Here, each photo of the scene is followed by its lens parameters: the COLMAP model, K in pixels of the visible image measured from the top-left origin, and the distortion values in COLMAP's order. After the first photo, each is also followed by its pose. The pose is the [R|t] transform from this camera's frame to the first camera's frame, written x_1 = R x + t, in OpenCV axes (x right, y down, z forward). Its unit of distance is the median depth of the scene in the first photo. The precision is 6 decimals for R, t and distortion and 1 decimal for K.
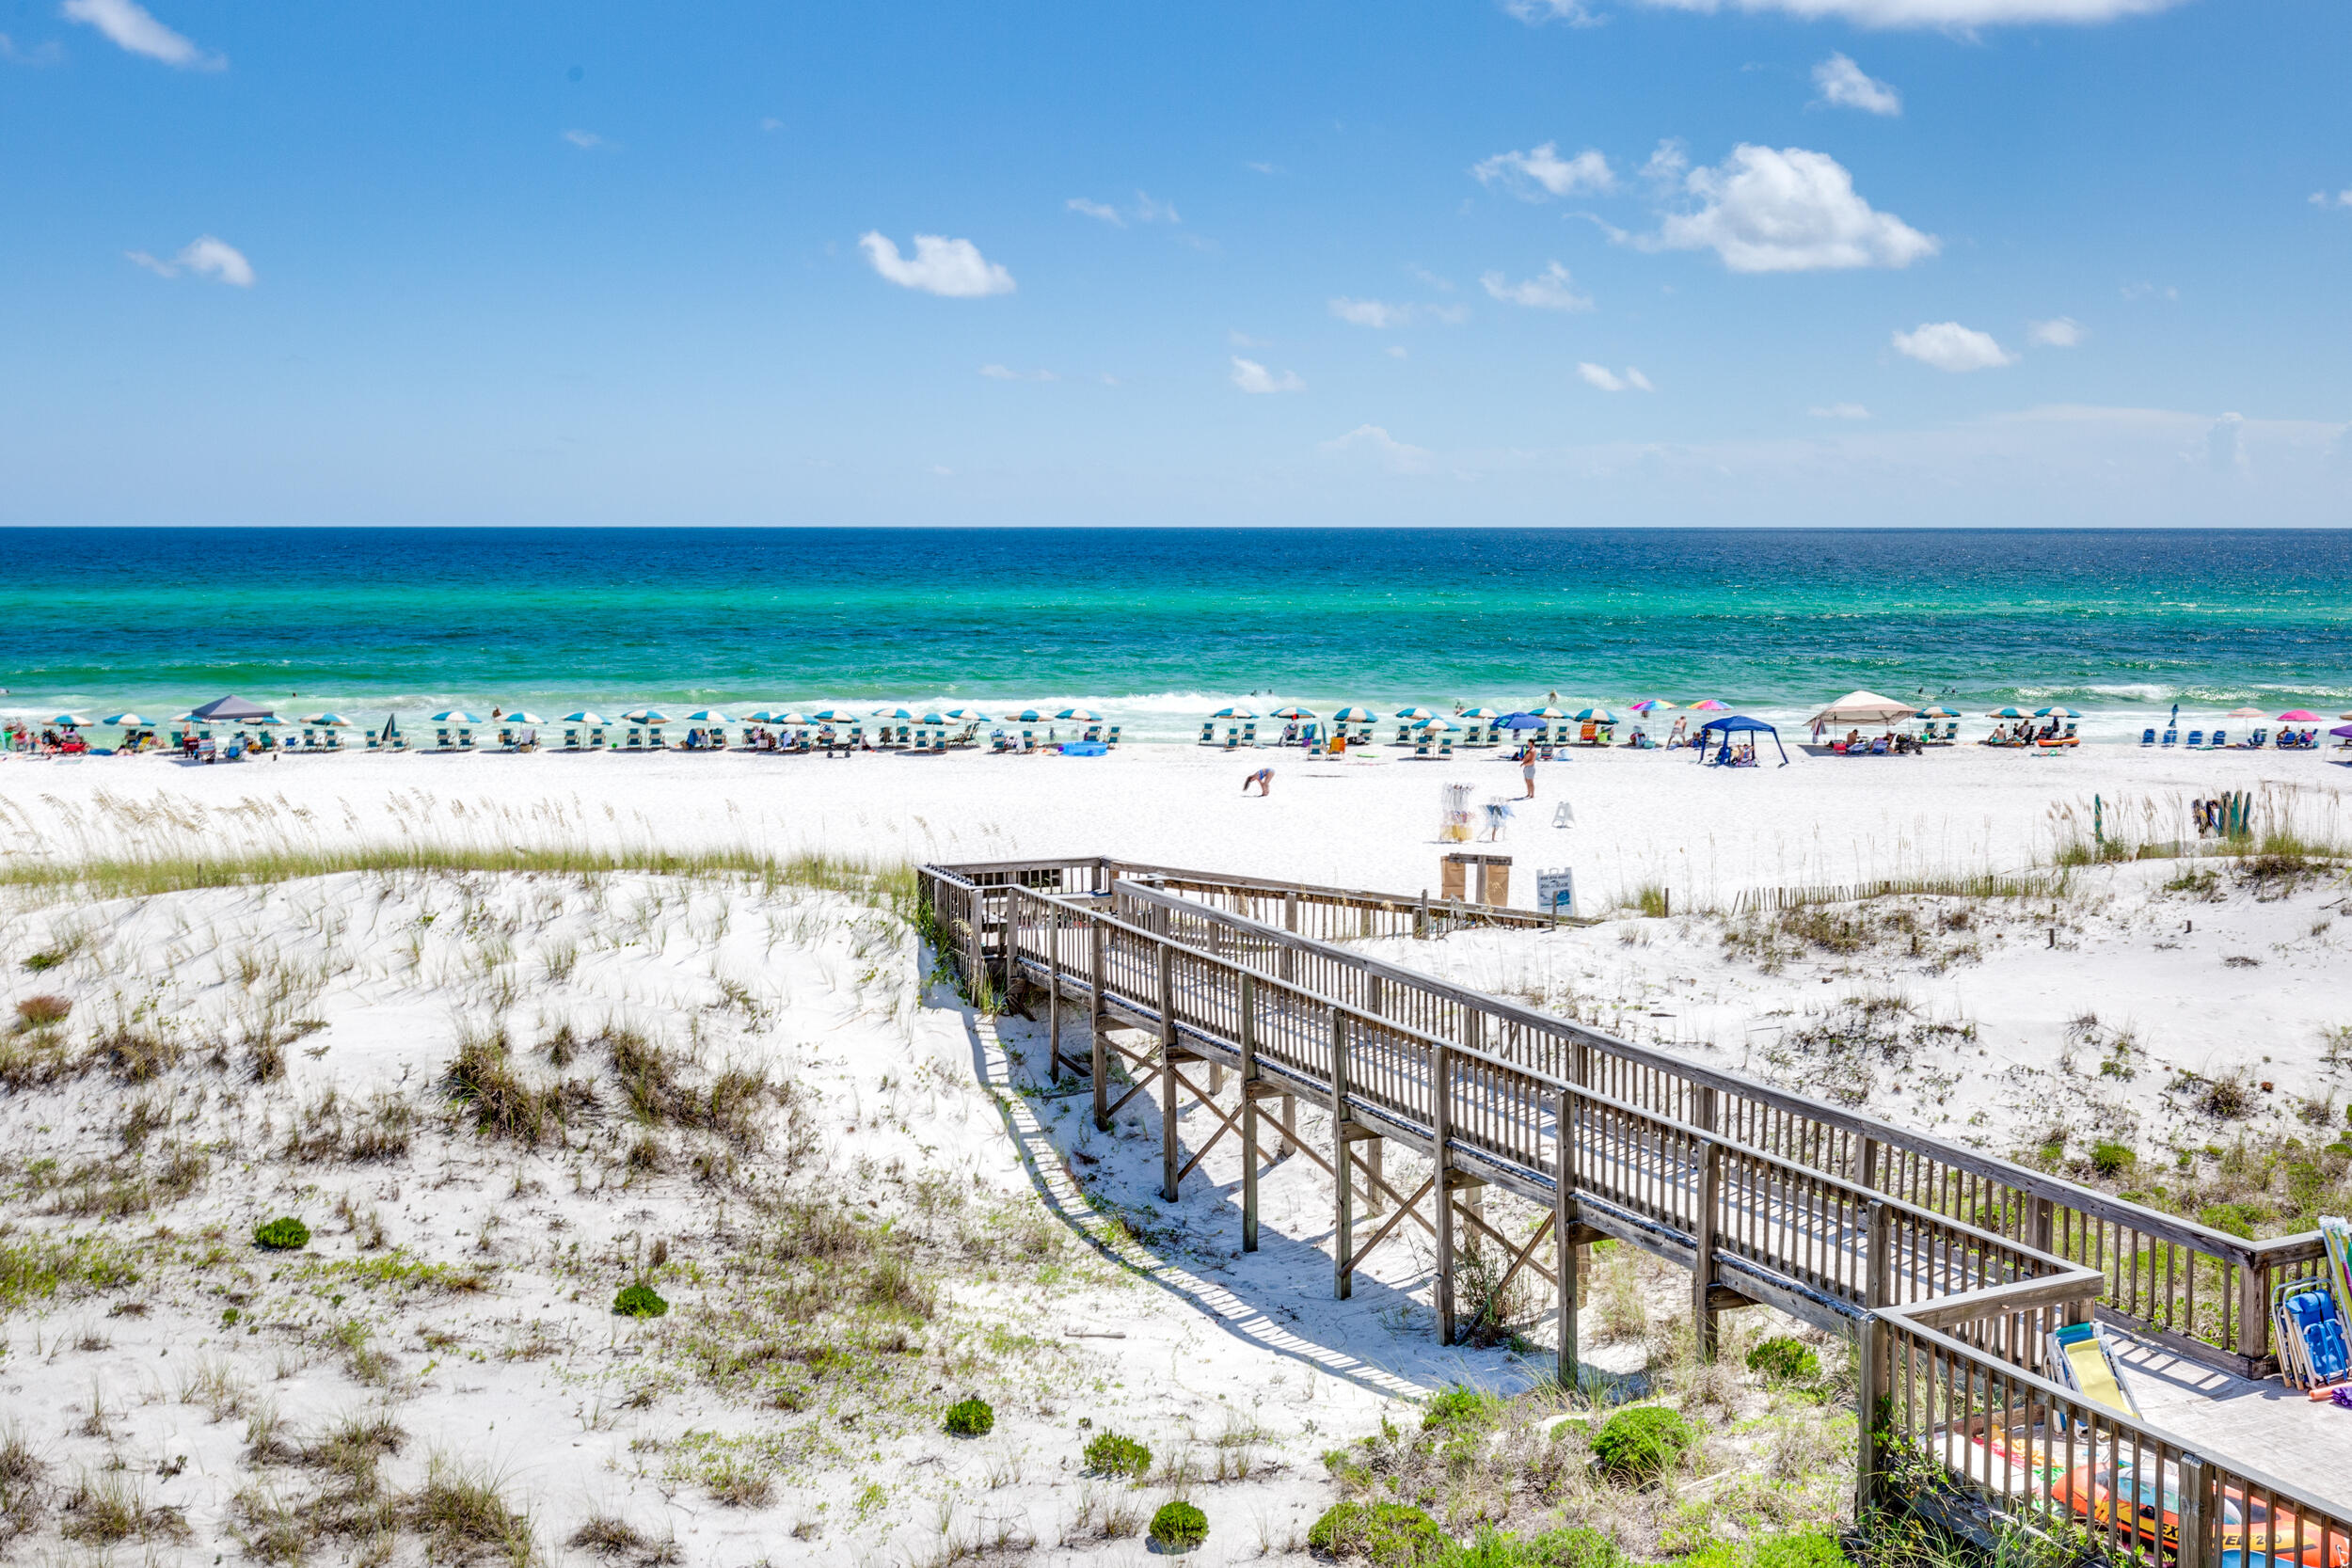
lens RADIAL K [[2504.7, 0, 1176.3], [0, 2504.7, 690.9], [0, 0, 1]] dist [0.012814, 0.005061]
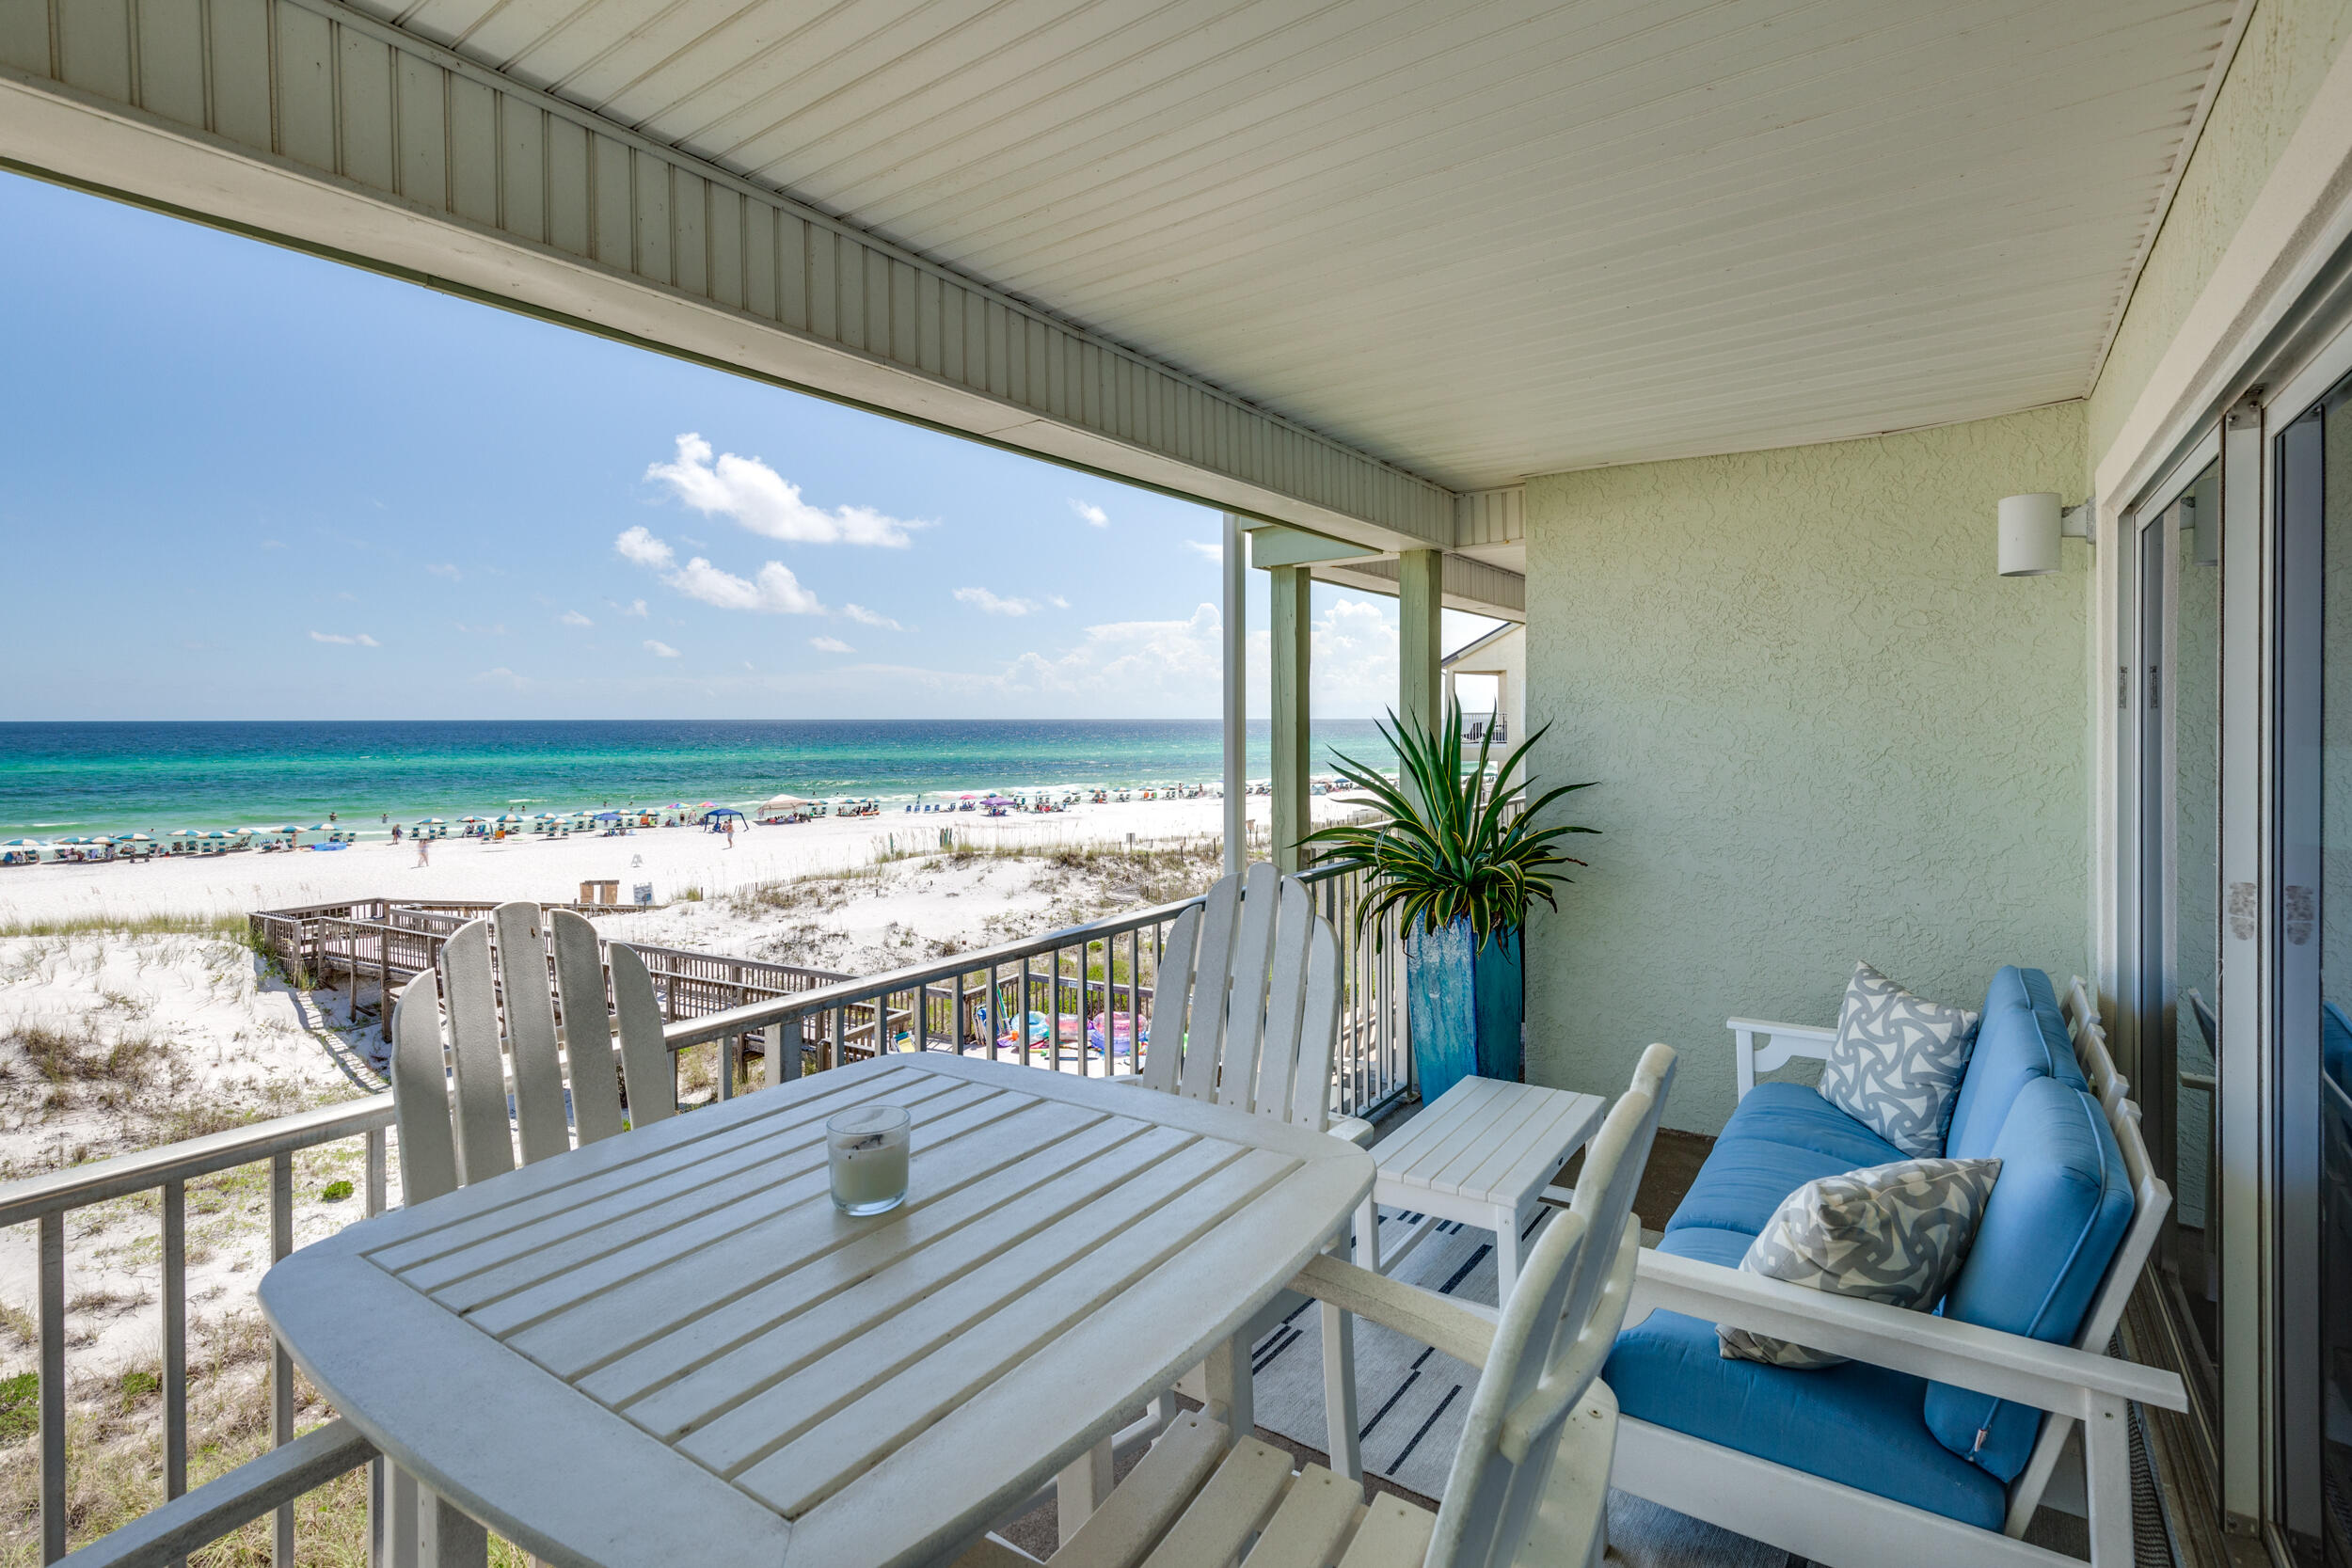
lens RADIAL K [[2504.7, 0, 1176.3], [0, 2504.7, 690.9], [0, 0, 1]] dist [0.012814, 0.005061]
pose [[0.857872, 0.001386, 0.513862, -0.480066], [0.037004, 0.997234, -0.064466, 0.055332], [-0.512530, 0.074318, 0.855447, -0.907767]]
